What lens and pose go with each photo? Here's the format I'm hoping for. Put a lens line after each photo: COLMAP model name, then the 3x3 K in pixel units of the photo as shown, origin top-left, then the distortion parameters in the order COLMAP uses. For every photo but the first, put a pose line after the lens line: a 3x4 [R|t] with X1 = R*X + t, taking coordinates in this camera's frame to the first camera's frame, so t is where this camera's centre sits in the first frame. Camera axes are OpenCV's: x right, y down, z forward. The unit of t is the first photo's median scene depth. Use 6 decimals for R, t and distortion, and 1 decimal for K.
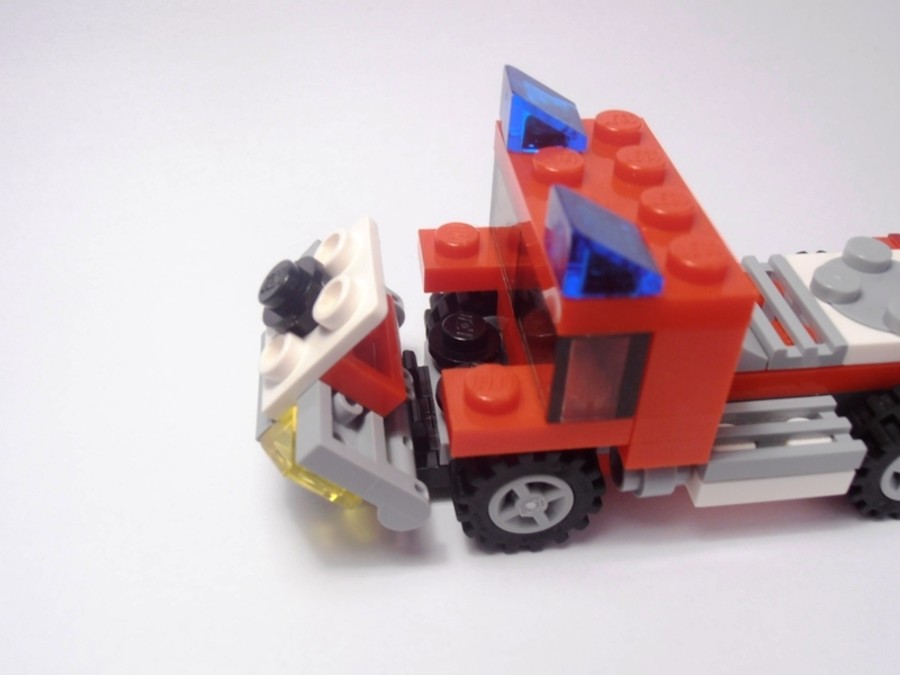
lens RADIAL K [[875.7, 0, 450.0], [0, 875.7, 337.5], [0, 0, 1]] dist [-0.046230, -0.002954]
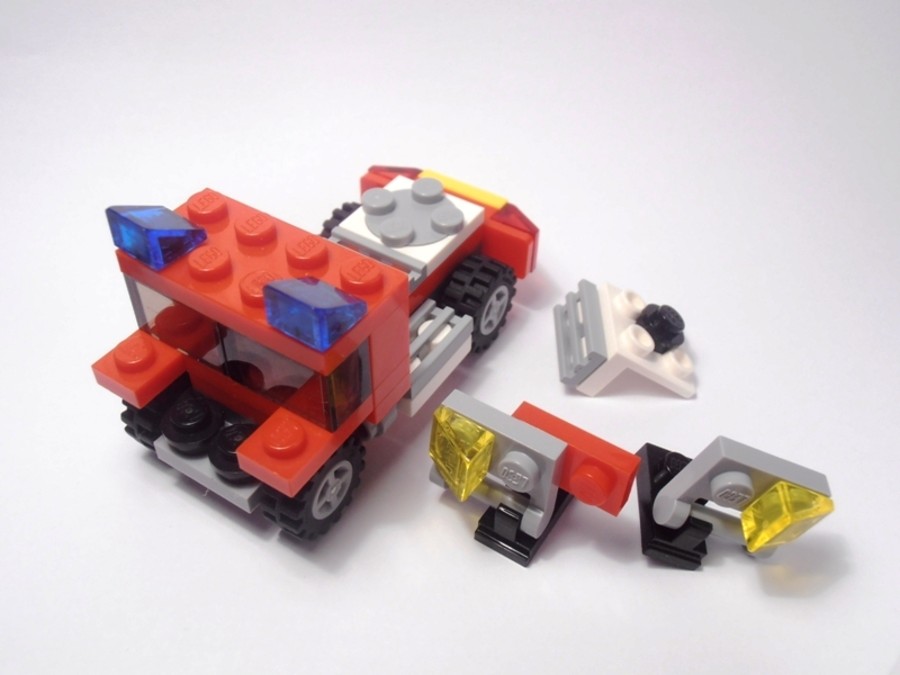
lens RADIAL K [[875.7, 0, 450.0], [0, 875.7, 337.5], [0, 0, 1]] dist [-0.046230, -0.002954]
pose [[0.628351, -0.551560, 0.548595, -0.391023], [0.489437, 0.828430, 0.272315, -0.270421], [-0.604671, 0.097393, 0.790498, -0.180803]]
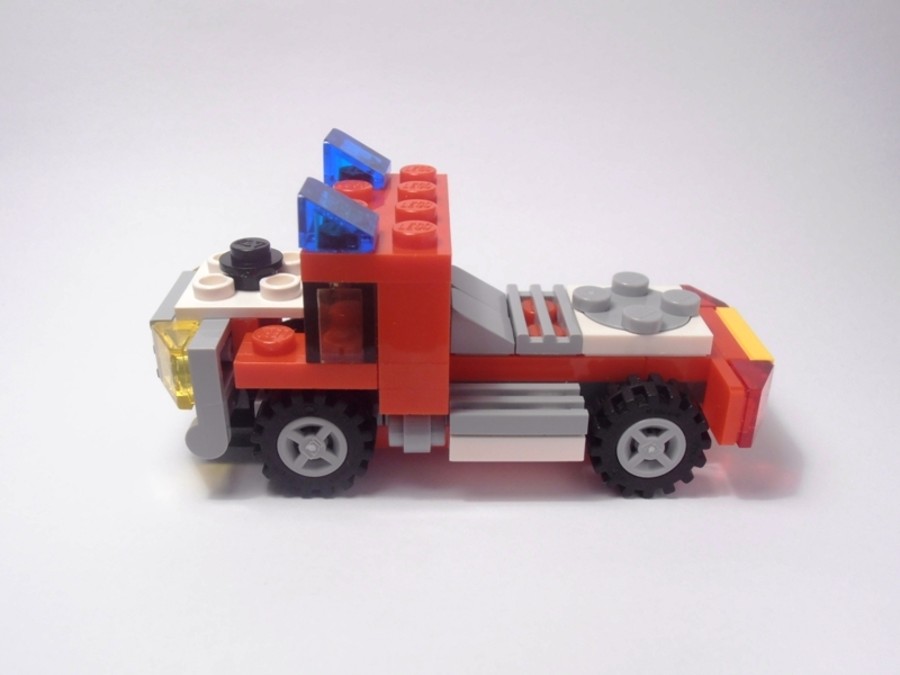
lens RADIAL K [[875.7, 0, 450.0], [0, 875.7, 337.5], [0, 0, 1]] dist [-0.046230, -0.002954]
pose [[0.995929, 0.033265, -0.083776, 0.373020], [-0.051679, 0.972211, -0.228331, 0.301260], [0.073852, 0.231731, 0.969972, -0.213543]]
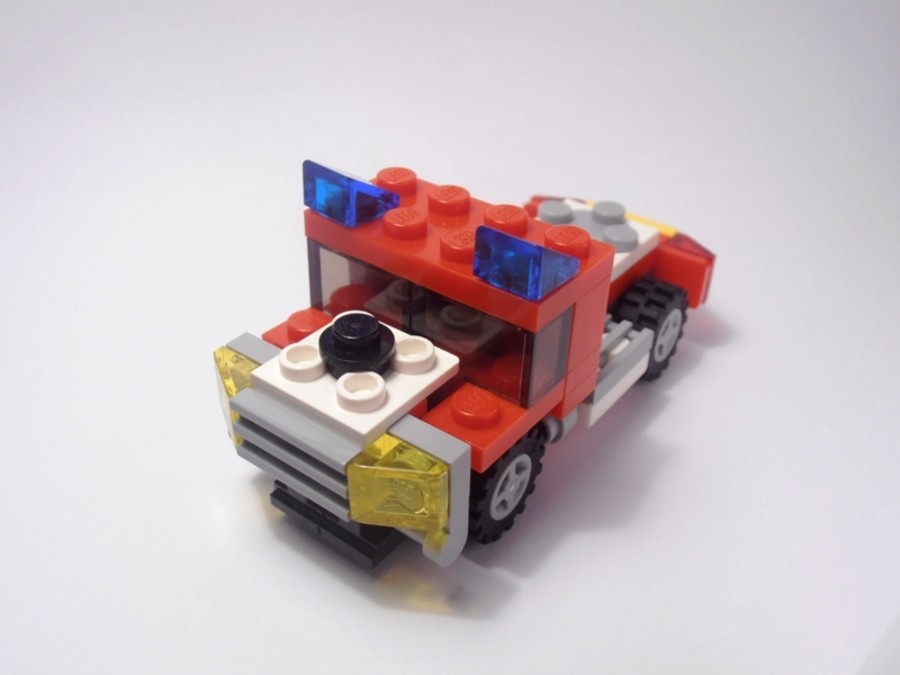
lens RADIAL K [[875.7, 0, 450.0], [0, 875.7, 337.5], [0, 0, 1]] dist [-0.046230, -0.002954]
pose [[0.694425, -0.408298, 0.592508, -0.580101], [0.450322, 0.888838, 0.084717, -0.128789], [-0.561234, 0.207990, 0.801097, 0.040570]]
